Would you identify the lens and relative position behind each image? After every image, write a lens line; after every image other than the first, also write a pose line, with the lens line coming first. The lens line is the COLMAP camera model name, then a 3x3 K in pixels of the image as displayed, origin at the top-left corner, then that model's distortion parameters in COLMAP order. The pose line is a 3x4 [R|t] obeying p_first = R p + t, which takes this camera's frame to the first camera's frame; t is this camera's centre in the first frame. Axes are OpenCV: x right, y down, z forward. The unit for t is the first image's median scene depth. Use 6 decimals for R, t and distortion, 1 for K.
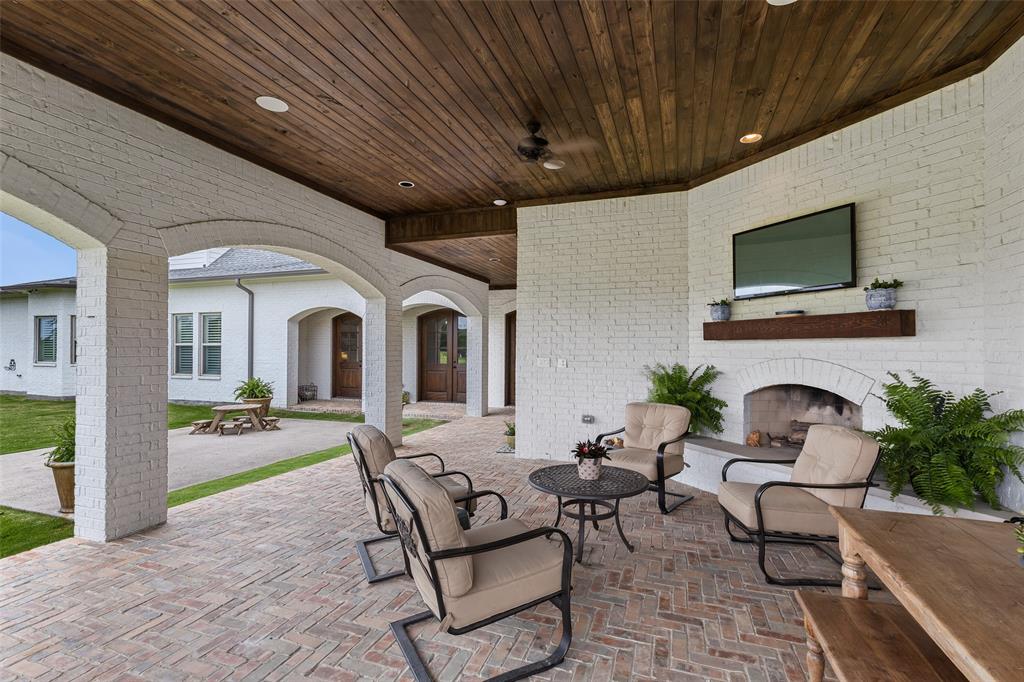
lens RADIAL K [[463.2, 0, 511.5], [0, 463.2, 344.8], [0, 0, 1]] dist [0.013701, -0.000055]
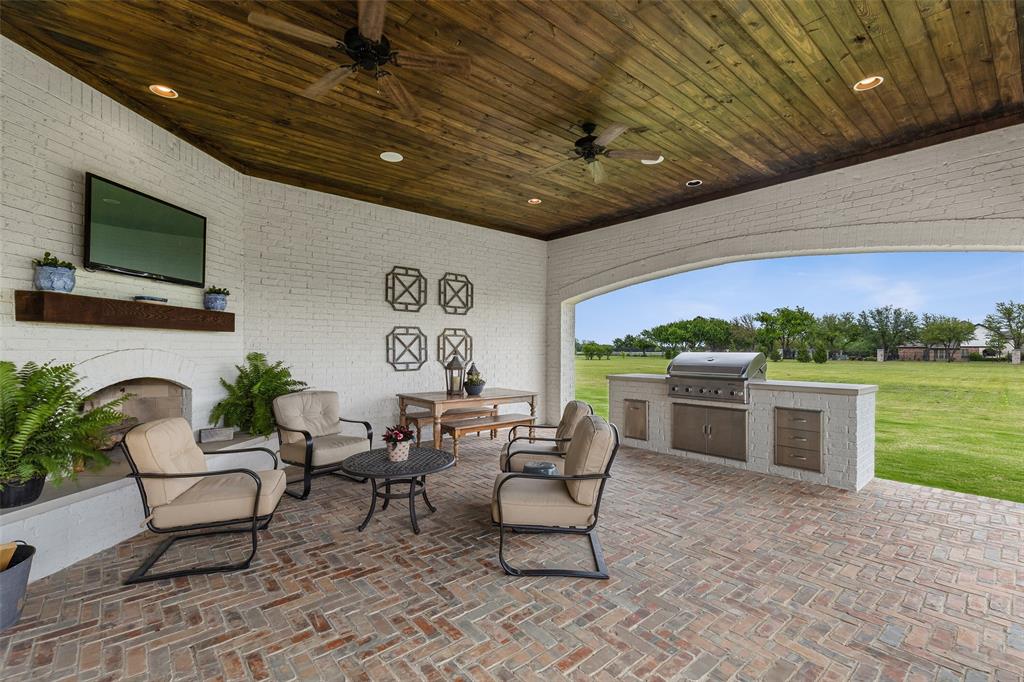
lens RADIAL K [[463.2, 0, 511.9], [0, 463.2, 342.4], [0, 0, 1]] dist [0.013701, -0.000055]
pose [[-0.870842, 0.002487, 0.491557, -0.557943], [-0.008113, 0.999778, -0.019431, 0.033319], [-0.491496, -0.020909, -0.870629, 1.717453]]
